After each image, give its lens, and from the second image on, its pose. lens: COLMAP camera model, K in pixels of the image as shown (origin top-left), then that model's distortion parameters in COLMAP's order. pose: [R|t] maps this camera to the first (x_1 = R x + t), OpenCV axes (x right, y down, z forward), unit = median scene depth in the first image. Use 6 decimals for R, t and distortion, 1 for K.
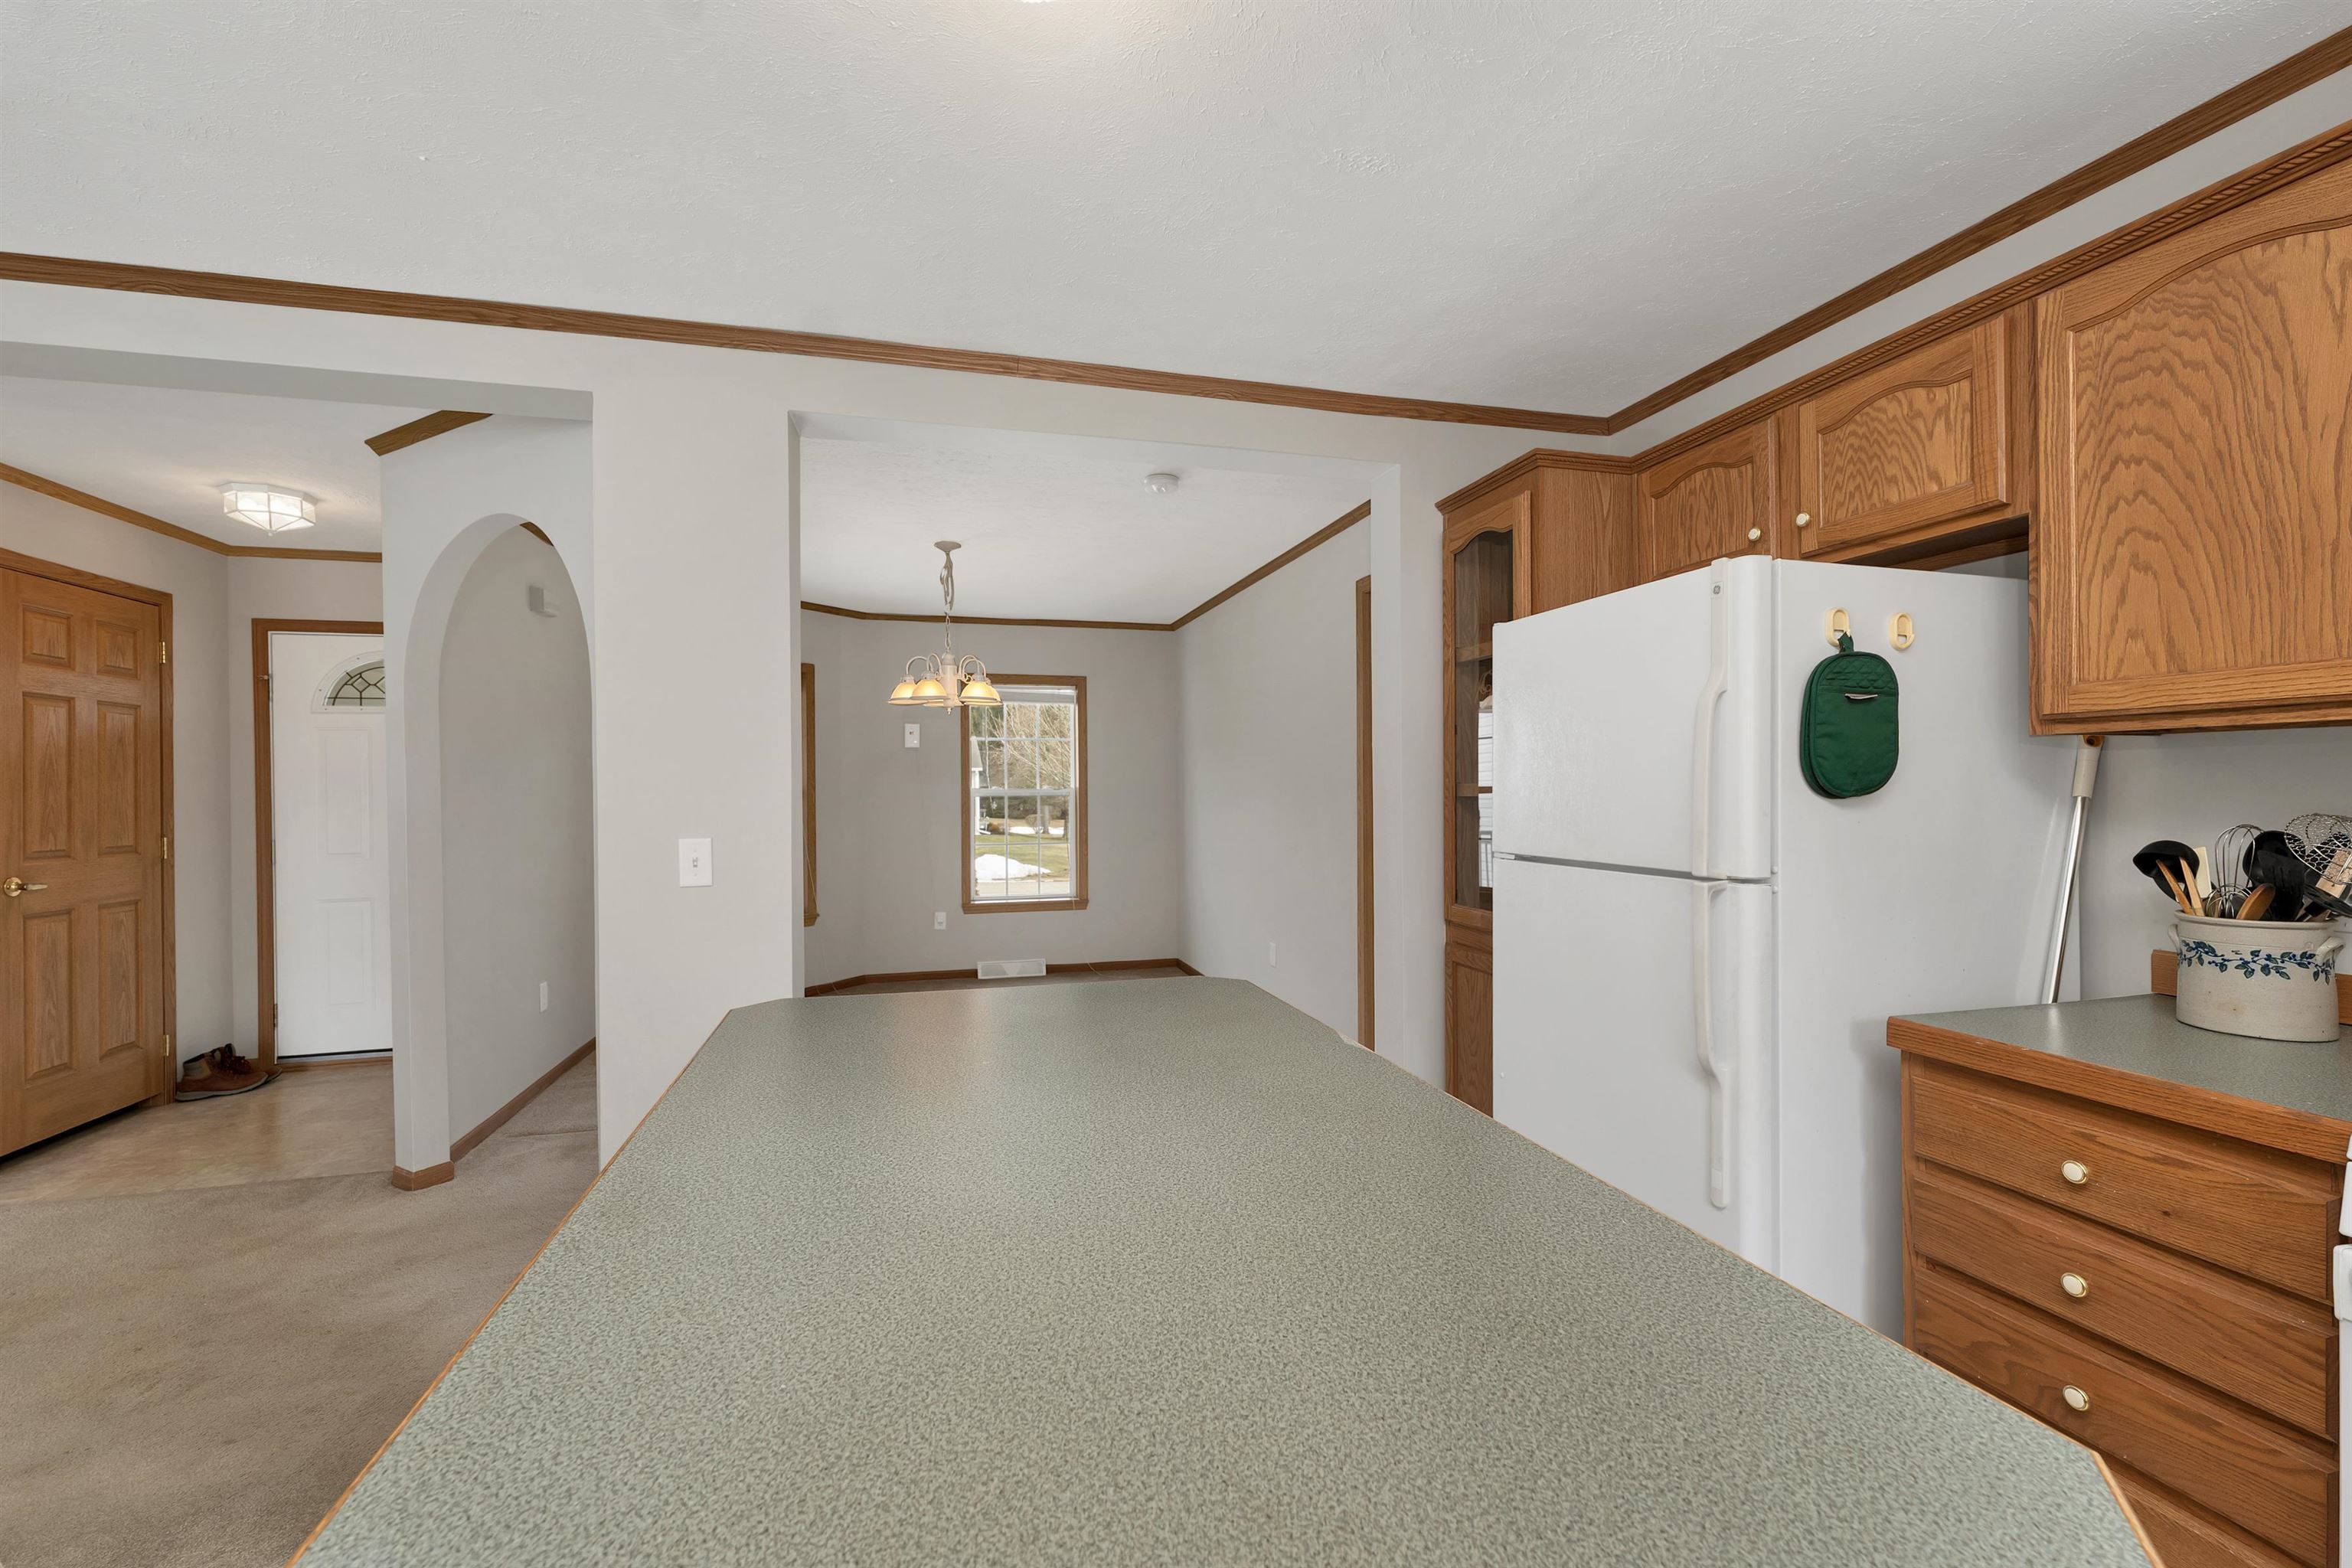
lens RADIAL K [[975.3, 0, 1170.1], [0, 975.3, 791.8], [0, 0, 1]] dist [-0.001496, -0.000121]
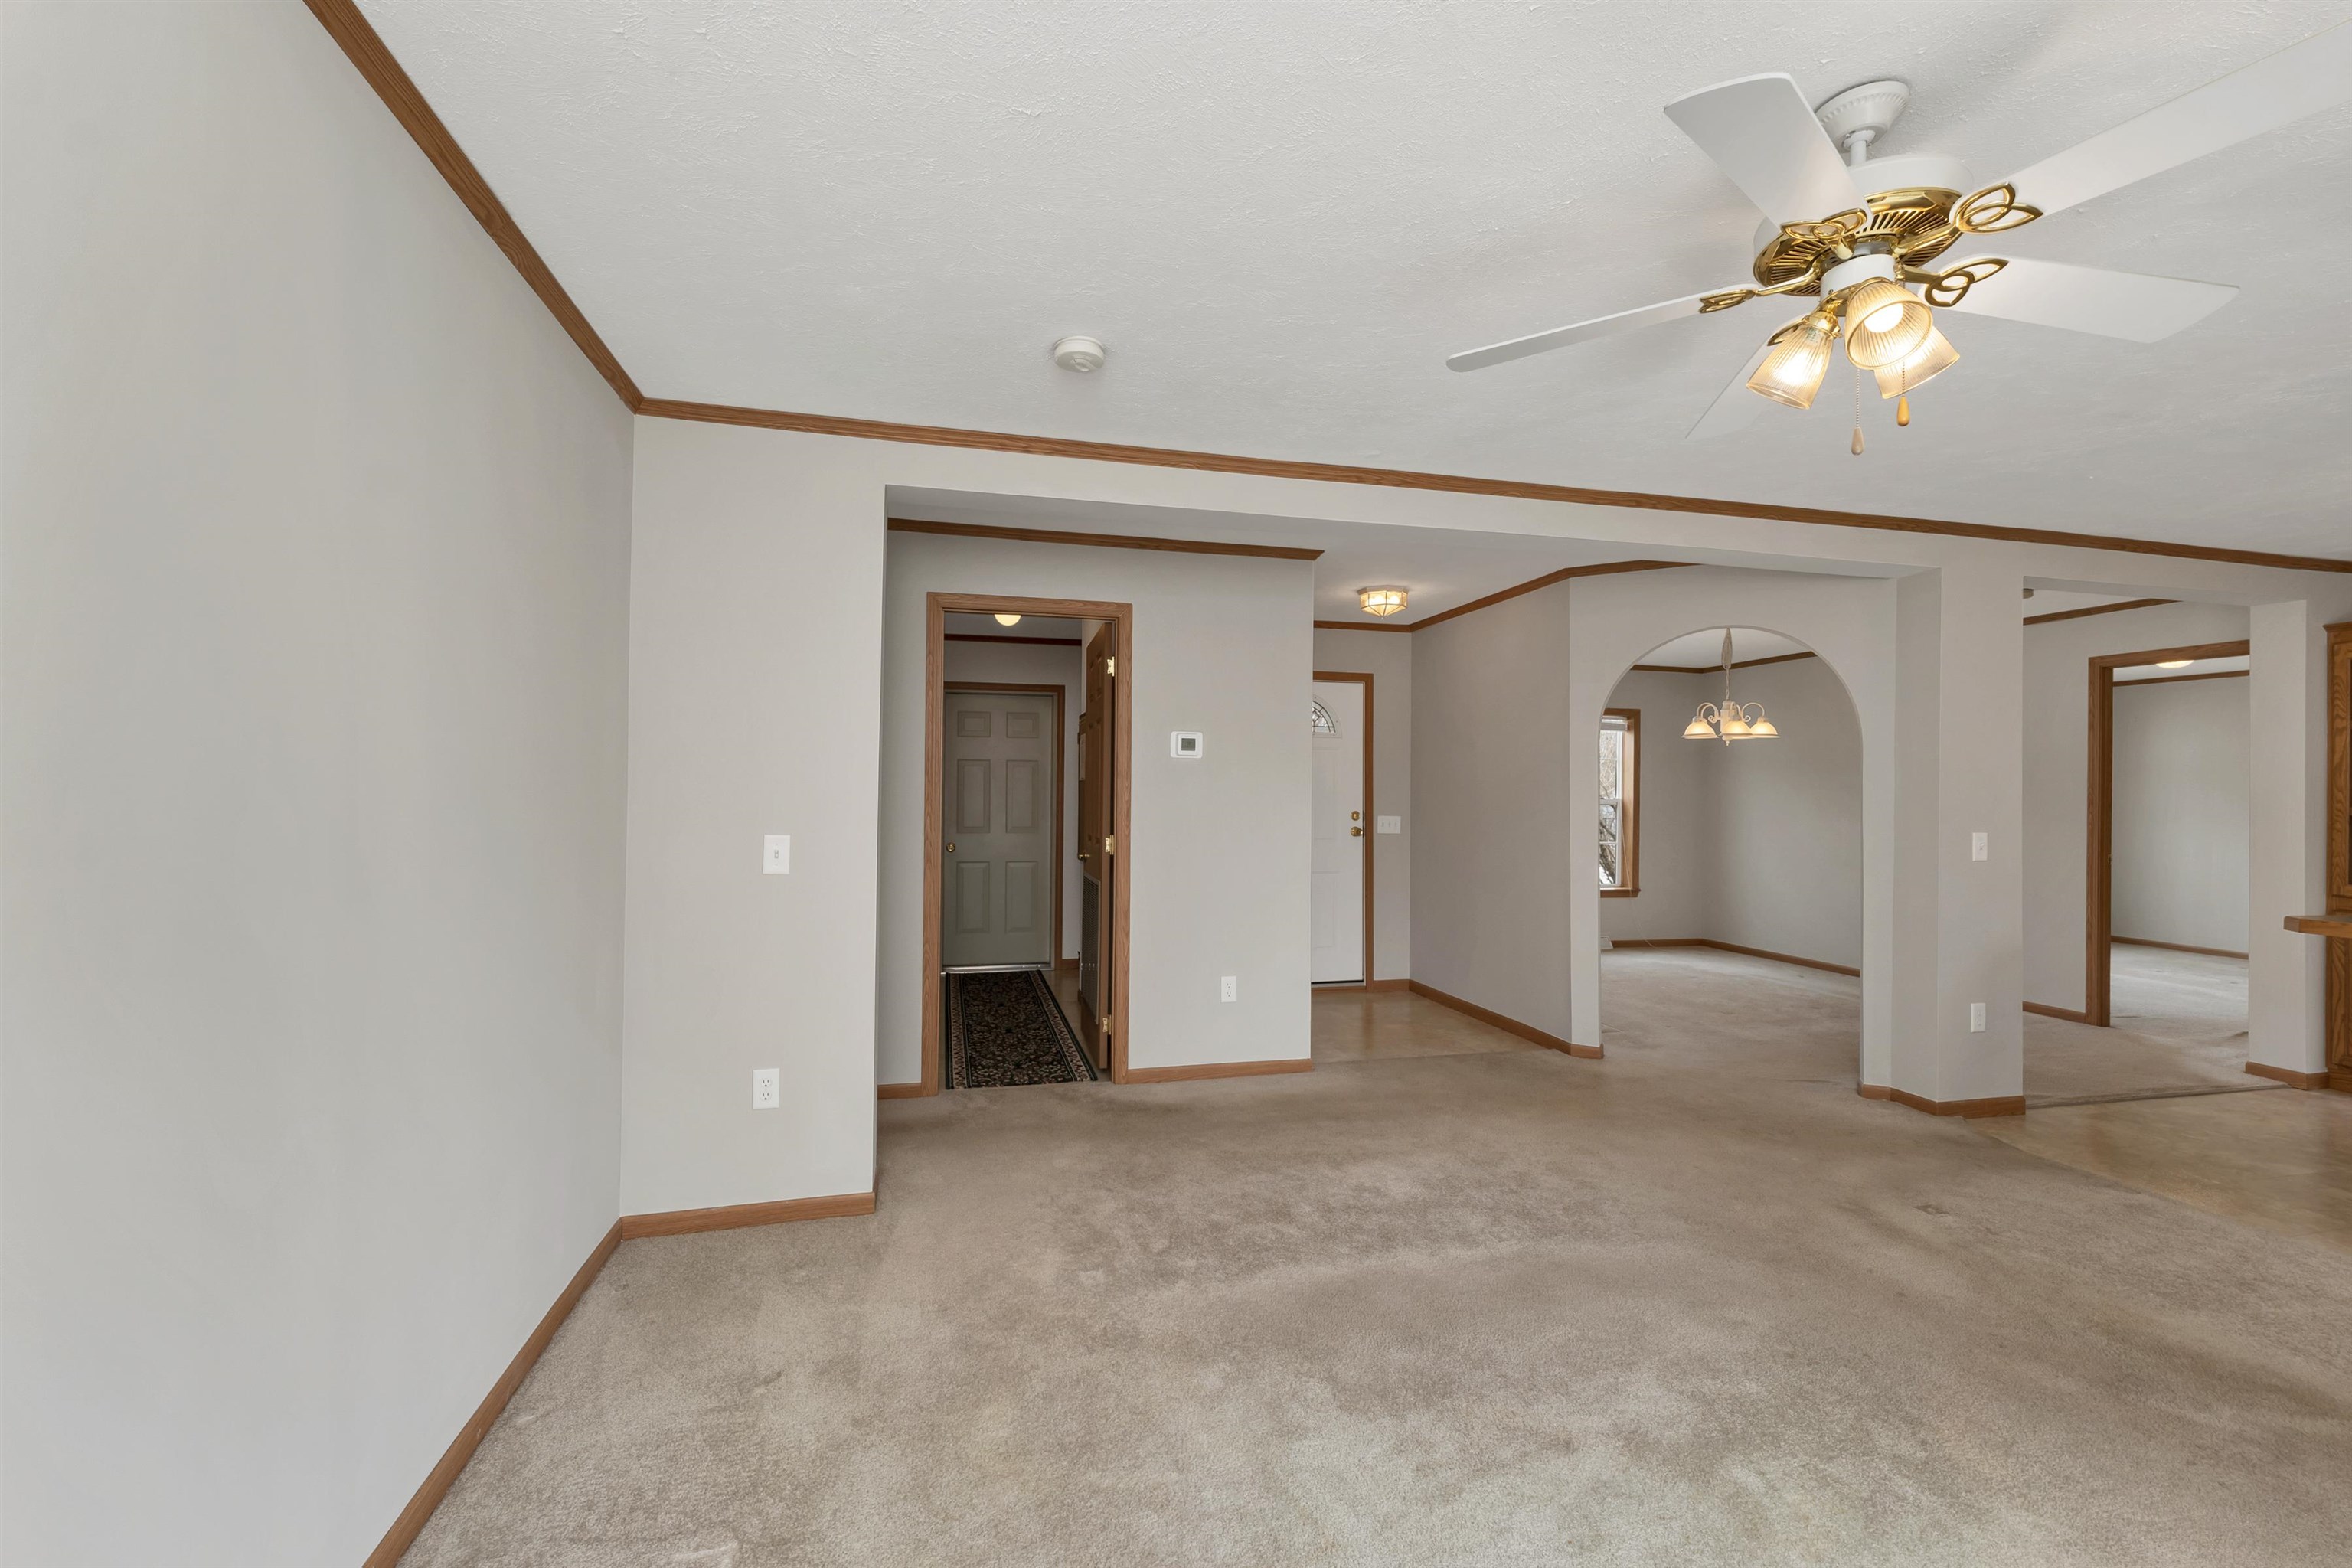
lens RADIAL K [[975.3, 0, 1154.5], [0, 975.3, 792.5], [0, 0, 1]] dist [-0.001496, -0.000121]
pose [[0.999623, 0.017651, -0.021028, -1.164683], [-0.017738, 0.999835, -0.003962, 0.006720], [0.020955, 0.004334, 0.999771, -0.438544]]
